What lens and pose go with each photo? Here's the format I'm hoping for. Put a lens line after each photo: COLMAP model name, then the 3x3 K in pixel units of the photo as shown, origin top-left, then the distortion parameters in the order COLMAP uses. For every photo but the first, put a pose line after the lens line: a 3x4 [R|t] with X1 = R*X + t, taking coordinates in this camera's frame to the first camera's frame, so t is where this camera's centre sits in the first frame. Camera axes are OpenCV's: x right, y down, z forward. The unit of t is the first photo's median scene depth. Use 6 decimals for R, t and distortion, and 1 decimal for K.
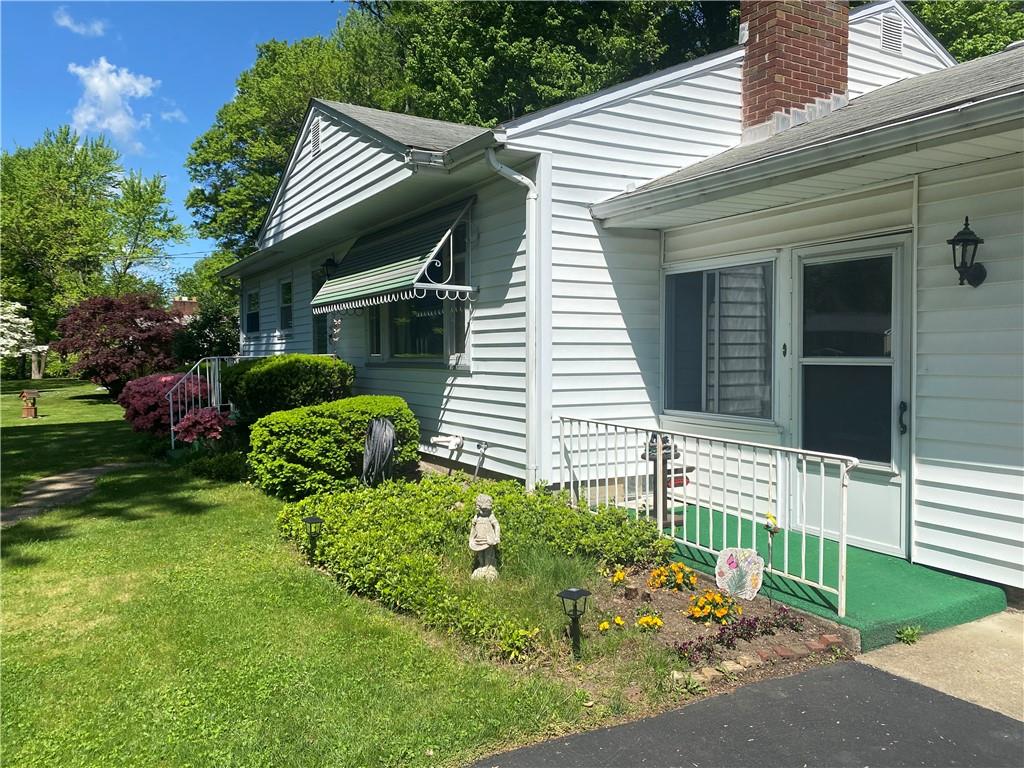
lens RADIAL K [[788.8, 0, 512.6], [0, 788.8, 384.5], [0, 0, 1]] dist [0.029523, -0.015538]
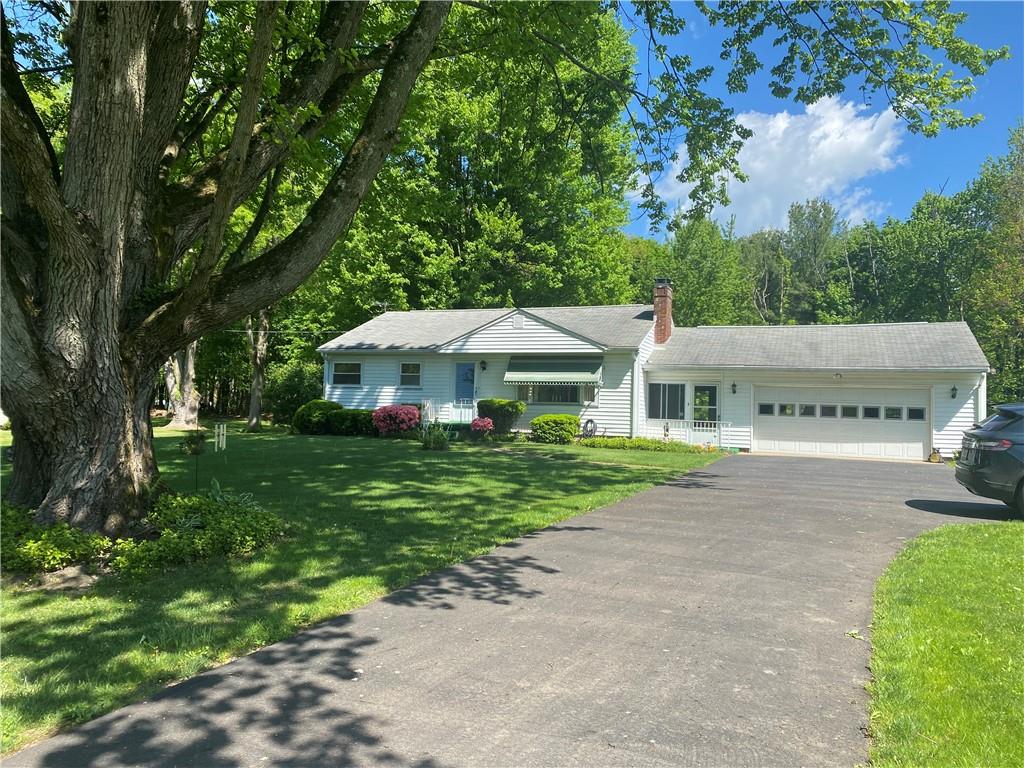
lens RADIAL K [[788.8, 0, 506.9], [0, 788.8, 388.6], [0, 0, 1]] dist [0.029523, -0.015538]
pose [[0.796040, 0.052030, 0.603003, -2.662814], [-0.010805, 0.997361, -0.071794, 0.167704], [-0.605147, 0.050635, 0.794502, -1.608385]]
